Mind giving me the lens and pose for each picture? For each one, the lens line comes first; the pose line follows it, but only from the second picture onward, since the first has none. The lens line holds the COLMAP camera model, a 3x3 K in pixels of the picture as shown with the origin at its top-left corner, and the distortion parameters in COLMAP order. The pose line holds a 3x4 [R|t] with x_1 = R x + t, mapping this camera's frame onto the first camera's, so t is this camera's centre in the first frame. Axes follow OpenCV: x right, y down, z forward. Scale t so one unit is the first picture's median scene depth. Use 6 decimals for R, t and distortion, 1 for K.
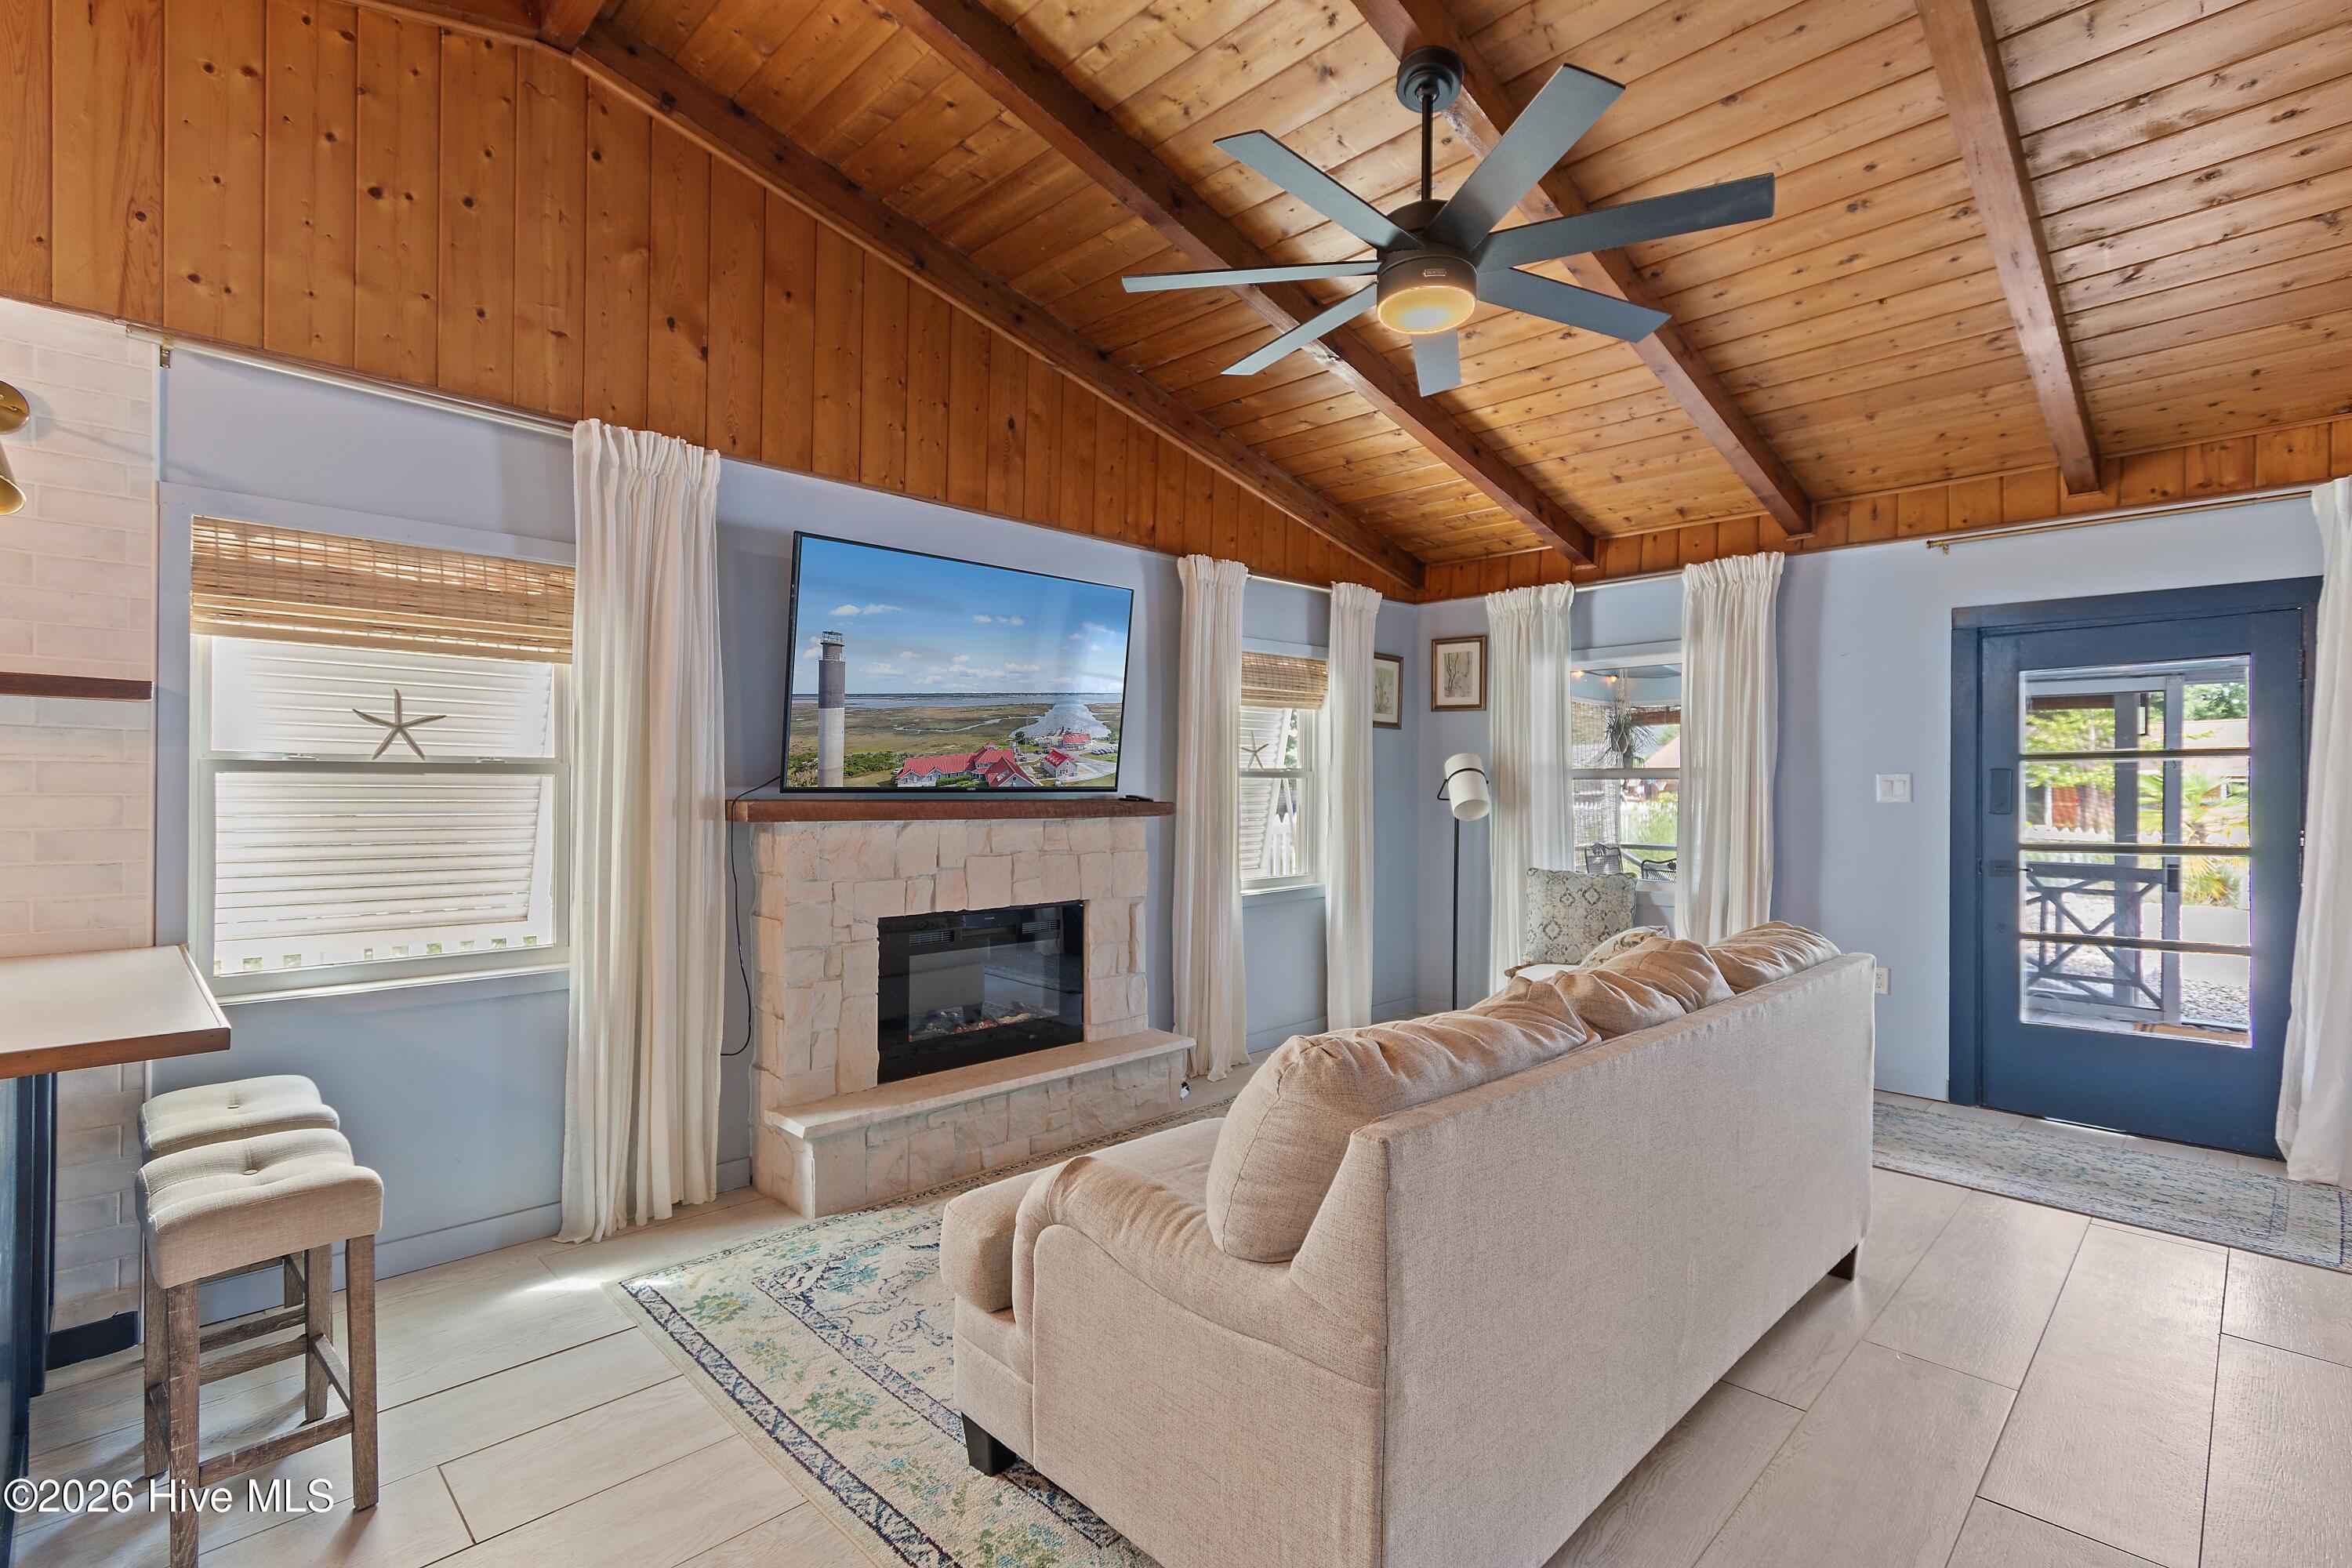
lens RADIAL K [[1079.0, 0, 1176.0], [0, 1079.0, 784.0], [0, 0, 1]] dist [0.005178, 0.000800]
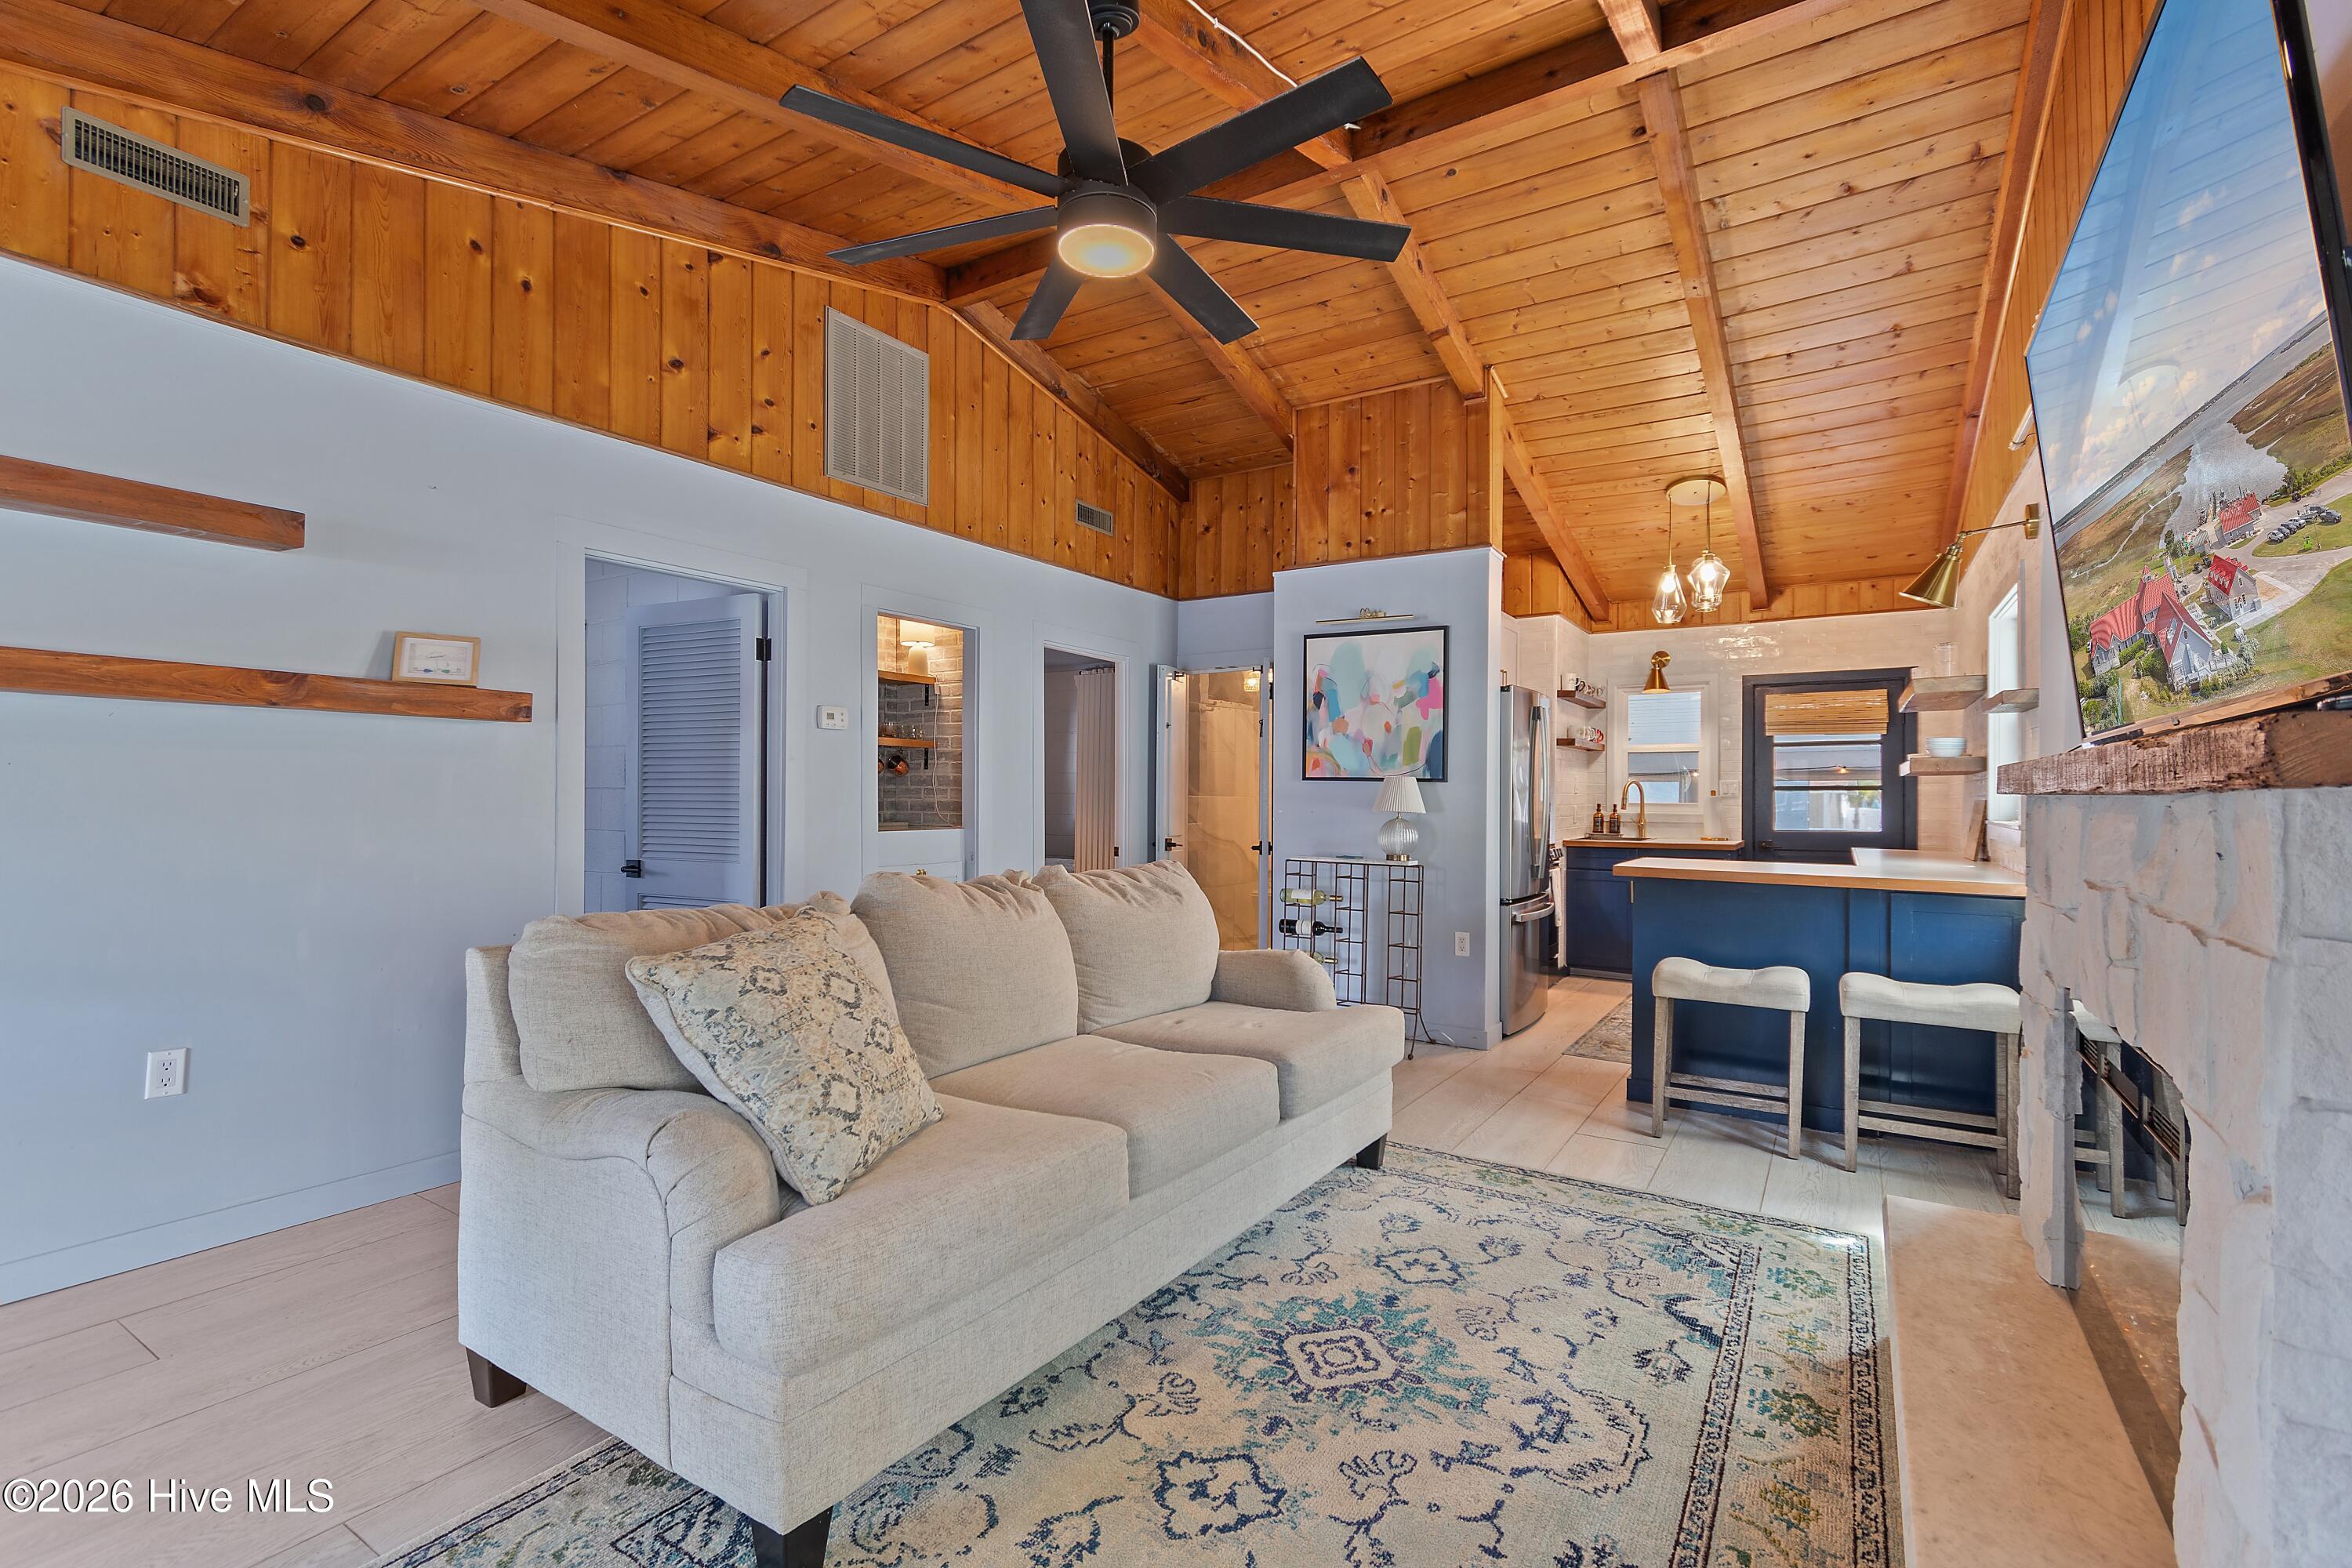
lens RADIAL K [[1039.4, 0, 1173.4], [0, 1039.4, 790.7], [0, 0, 1]] dist [0.001090, -0.000505]
pose [[-0.976933, -0.015689, -0.212968, 0.317650], [-0.014128, 0.999861, -0.008851, 0.050491], [0.213077, -0.005638, -0.977019, 1.680972]]
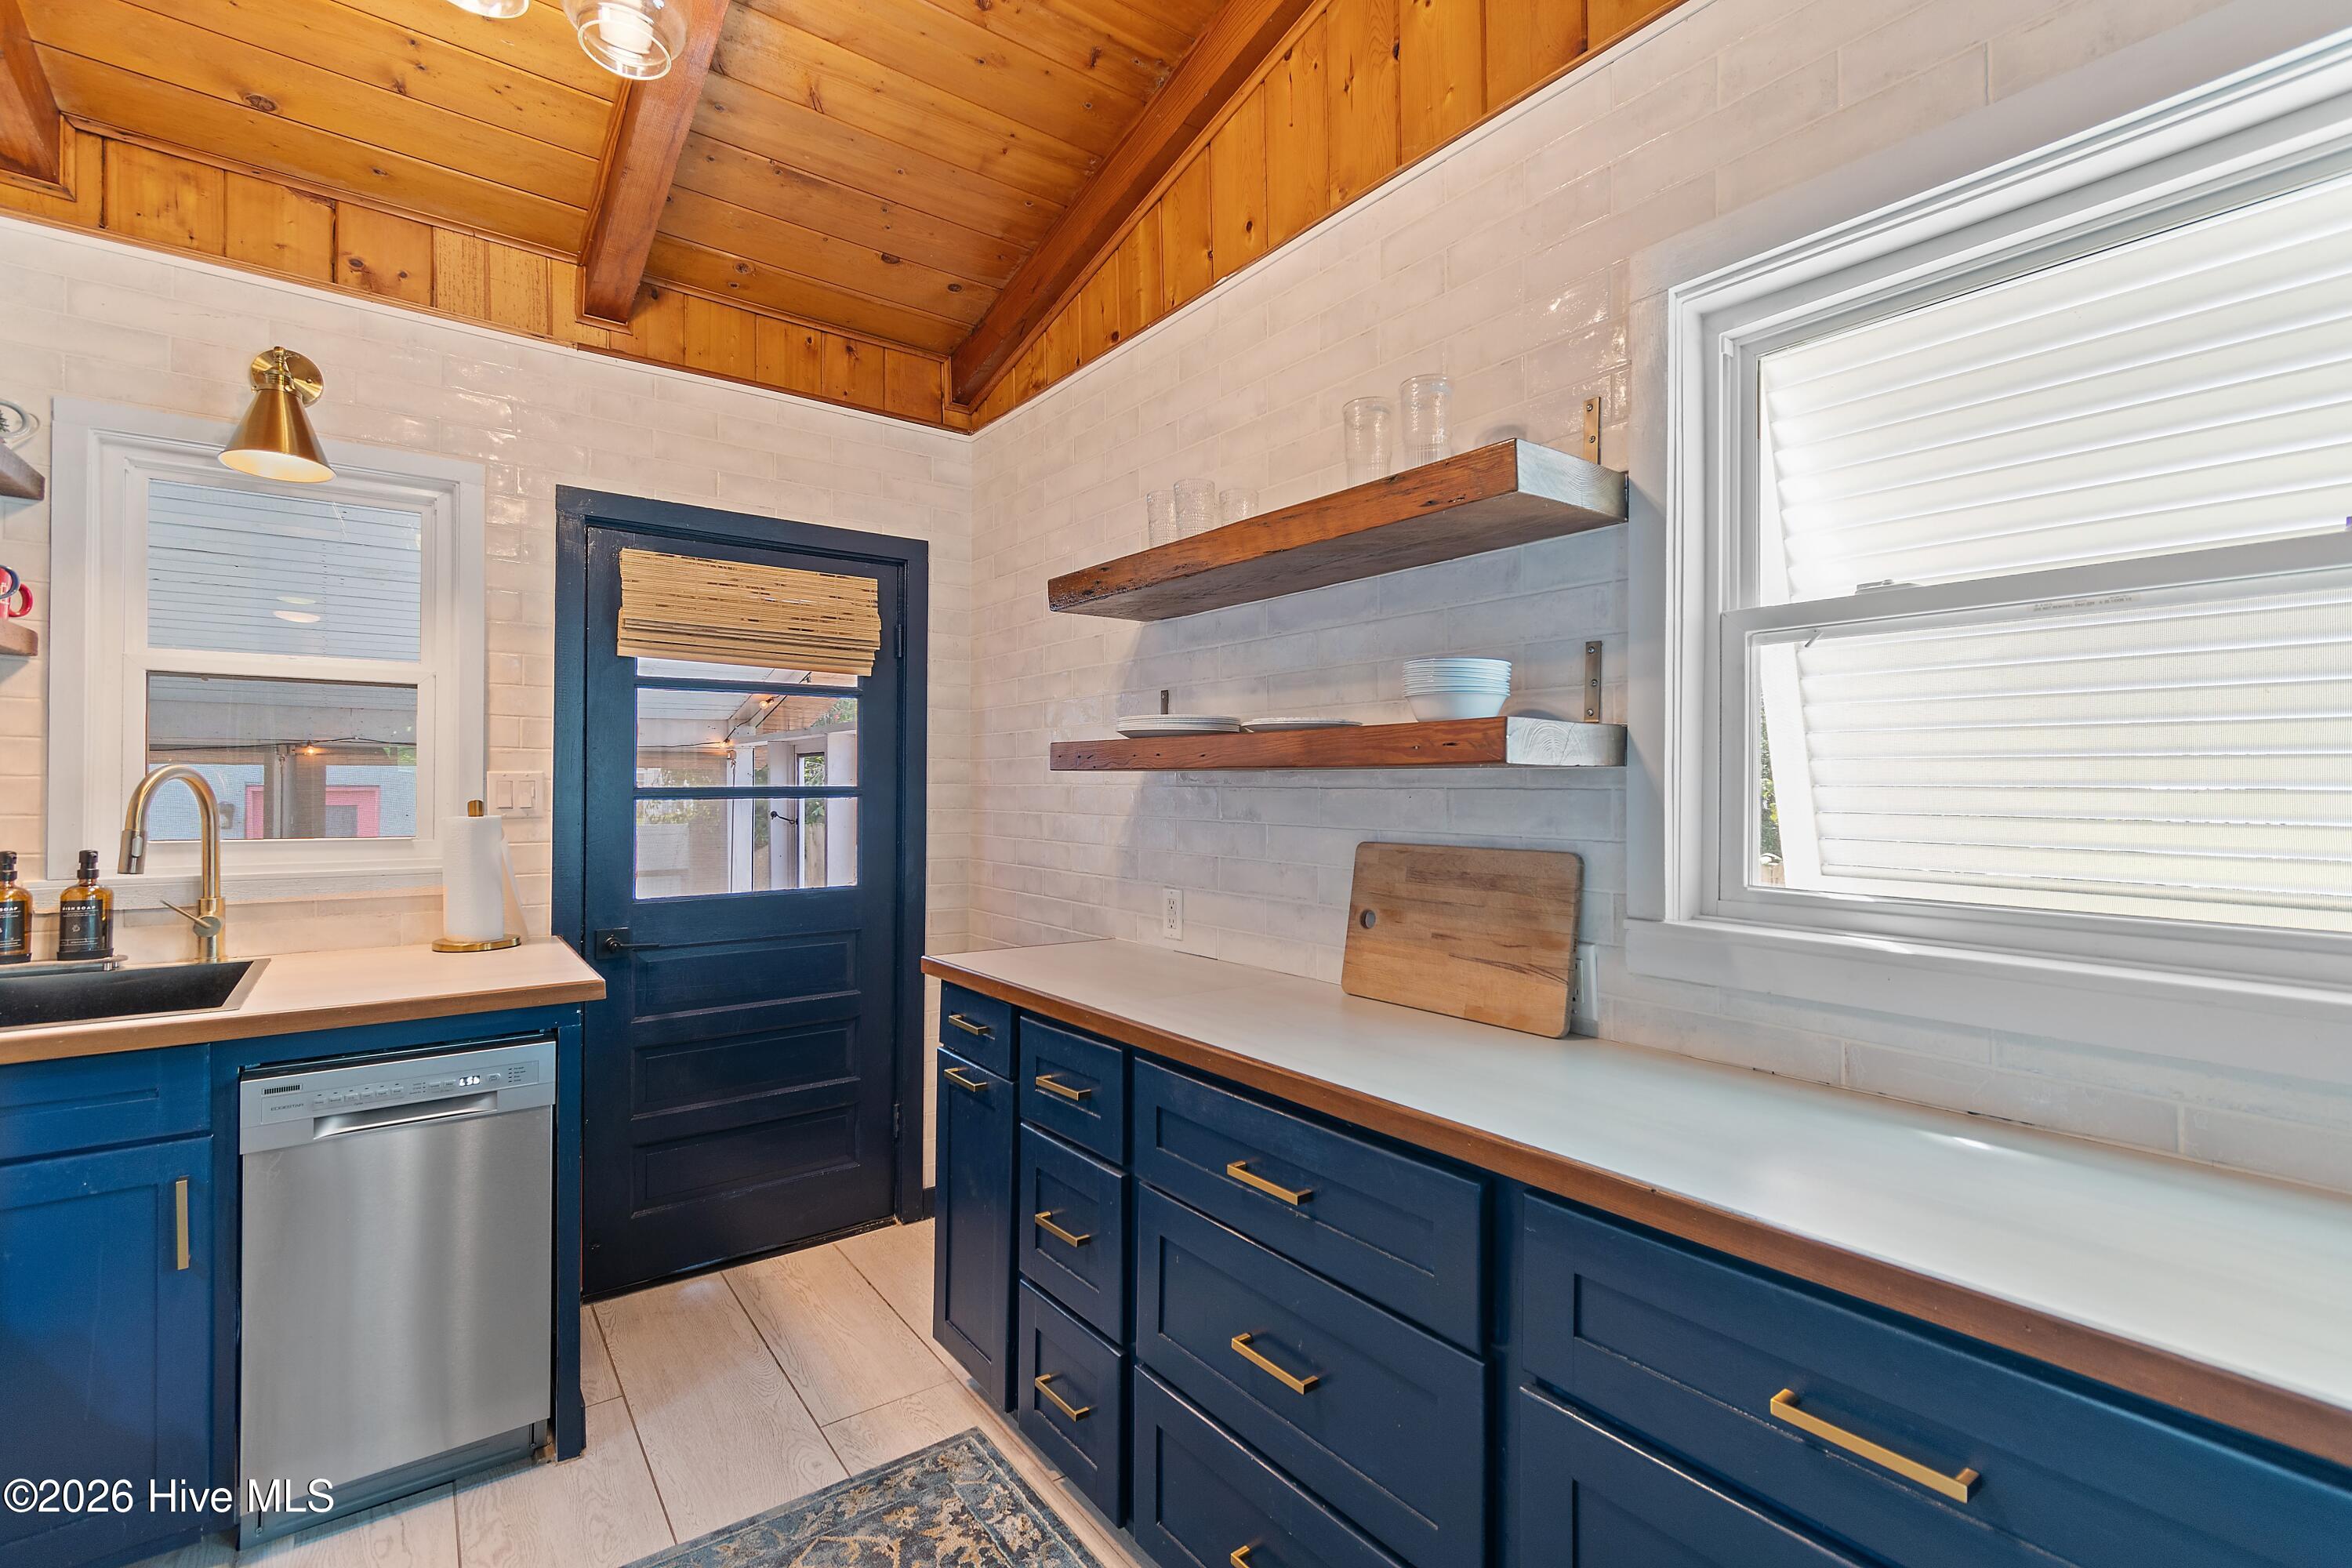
lens RADIAL K [[1022.2, 0, 1168.7], [0, 1022.2, 783.1], [0, 0, 1]] dist [0.002922, 0.000109]
pose [[-0.141778, -0.012815, -0.989815, -0.634729], [-0.005244, 0.999912, -0.012195, 0.007313], [0.989885, 0.003461, -0.141833, 0.334570]]
